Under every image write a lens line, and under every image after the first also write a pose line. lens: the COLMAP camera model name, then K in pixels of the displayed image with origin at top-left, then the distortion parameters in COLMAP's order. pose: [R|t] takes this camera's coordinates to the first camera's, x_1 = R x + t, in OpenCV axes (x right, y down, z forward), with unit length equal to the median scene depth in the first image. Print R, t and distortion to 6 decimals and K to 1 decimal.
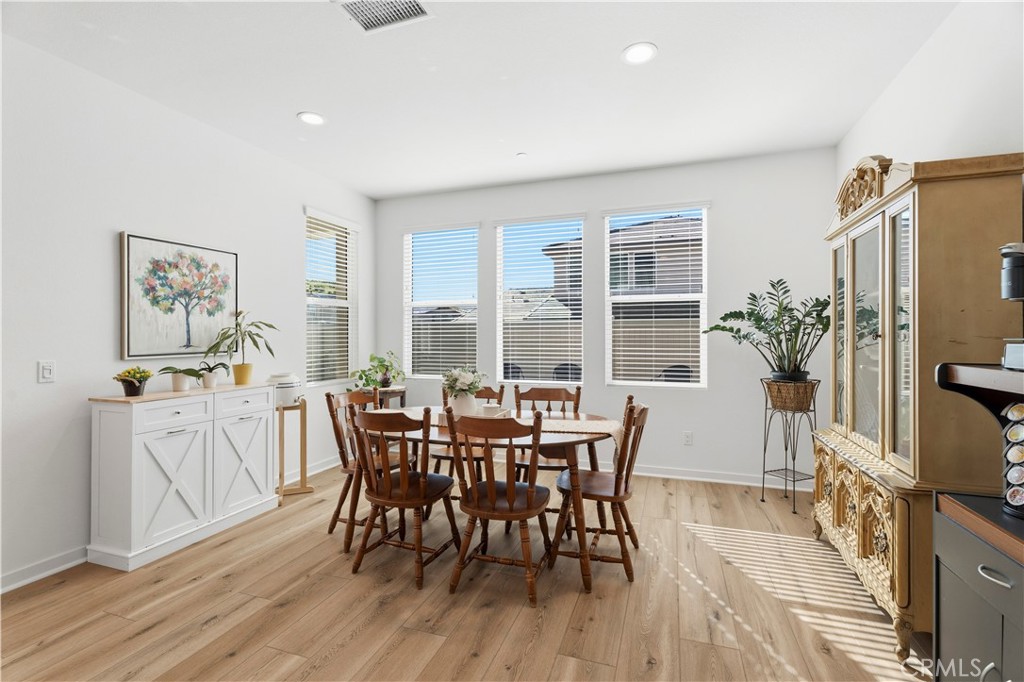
lens RADIAL K [[466.9, 0, 502.9], [0, 466.9, 341.0], [0, 0, 1]] dist [-0.000672, 0.001834]
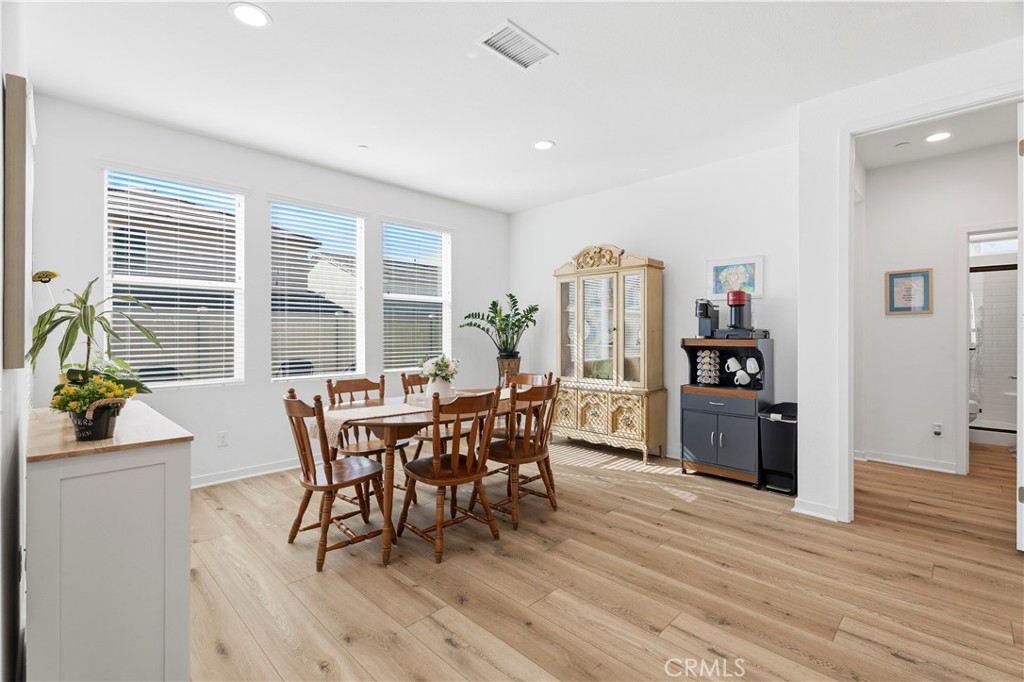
lens RADIAL K [[466.9, 0, 512.7], [0, 466.9, 341.6], [0, 0, 1]] dist [-0.000672, 0.001834]
pose [[0.420557, -0.012999, 0.907173, -1.007310], [0.006959, 0.999914, 0.011102, 0.015014], [-0.907240, 0.001644, 0.420611, 0.385392]]
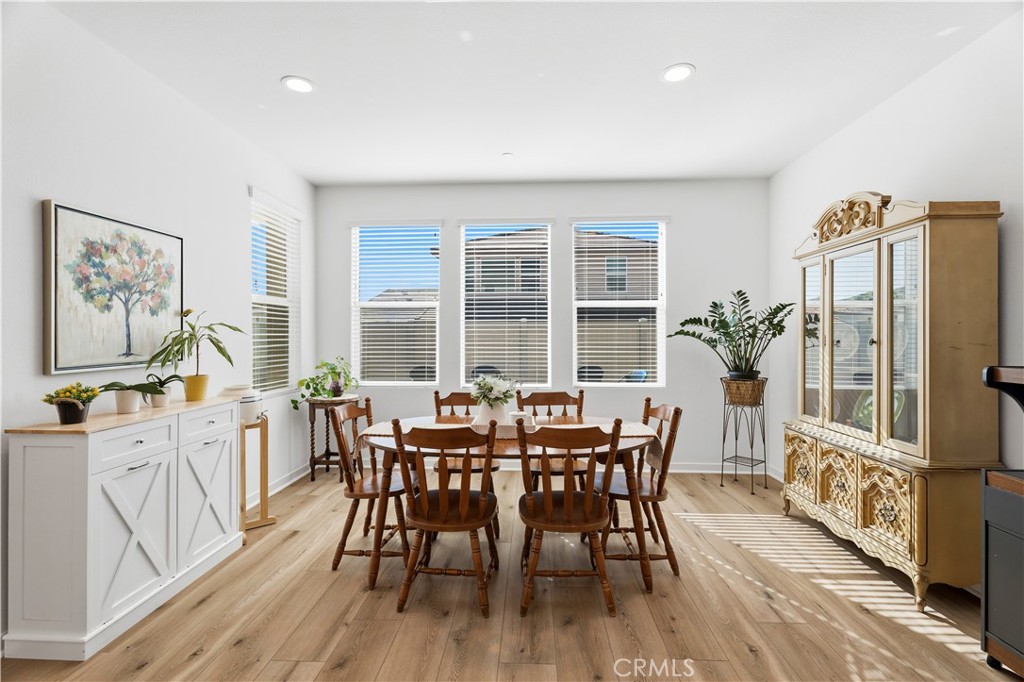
lens RADIAL K [[466.9, 0, 506.3], [0, 466.9, 340.7], [0, 0, 1]] dist [-0.000672, 0.001834]
pose [[0.958601, -0.001630, 0.284747, -0.329935], [0.001992, 0.999998, -0.000981, -0.010637], [-0.284745, 0.001508, 0.958602, 0.087349]]
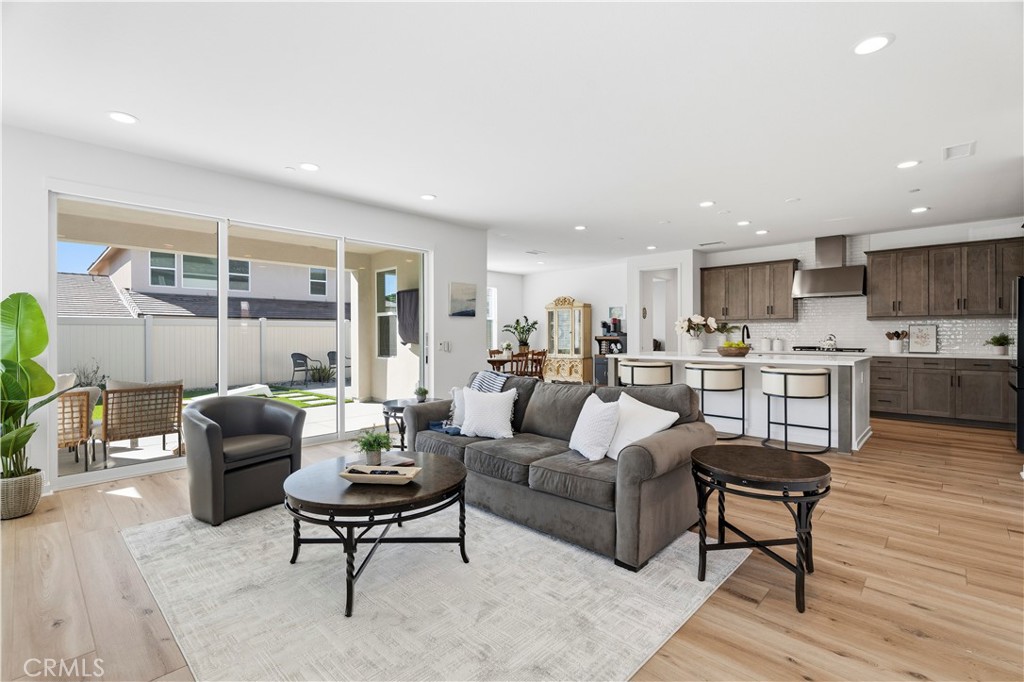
lens RADIAL K [[466.9, 0, 509.7], [0, 466.9, 339.9], [0, 0, 1]] dist [-0.000672, 0.001834]
pose [[0.407461, -0.009082, 0.913177, -3.068482], [0.008770, 0.999943, 0.006031, 0.026160], [-0.913180, 0.005551, 0.407518, -0.348758]]
